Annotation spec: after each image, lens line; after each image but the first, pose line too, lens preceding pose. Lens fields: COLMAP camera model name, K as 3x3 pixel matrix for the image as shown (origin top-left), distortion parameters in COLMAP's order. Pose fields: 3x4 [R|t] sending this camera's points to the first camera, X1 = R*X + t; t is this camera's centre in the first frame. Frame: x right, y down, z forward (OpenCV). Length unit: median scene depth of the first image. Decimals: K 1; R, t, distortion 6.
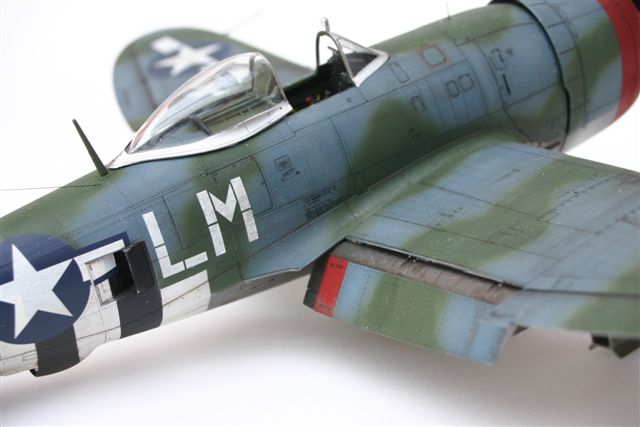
lens RADIAL K [[1267.2, 0, 320.0], [0, 1267.2, 213.5], [0, 0, 1]] dist [-0.065181, -0.025895]
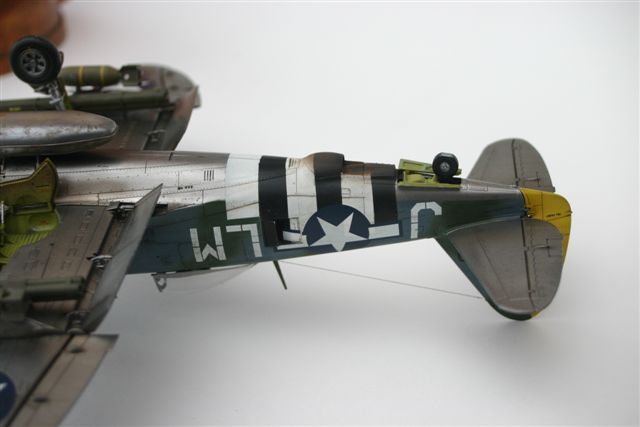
lens RADIAL K [[1267.2, 0, 320.0], [0, 1267.2, 213.5], [0, 0, 1]] dist [-0.065181, -0.025895]
pose [[-0.890697, 0.104050, -0.442529, 0.505688], [0.254840, -0.691831, -0.675593, 1.146573], [-0.376451, -0.714523, 0.589696, 0.031267]]
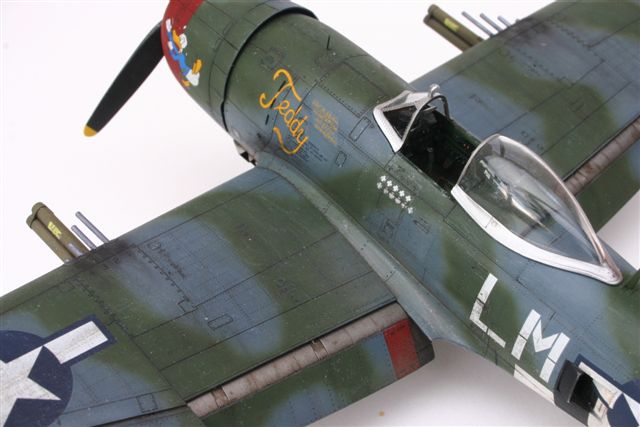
lens RADIAL K [[1267.2, 0, 320.0], [0, 1267.2, 213.5], [0, 0, 1]] dist [-0.065181, -0.025895]
pose [[-0.194032, -0.562003, 0.804055, -0.890114], [0.352300, 0.725034, 0.591786, -0.748558], [-0.915552, 0.398094, 0.057314, 1.133903]]
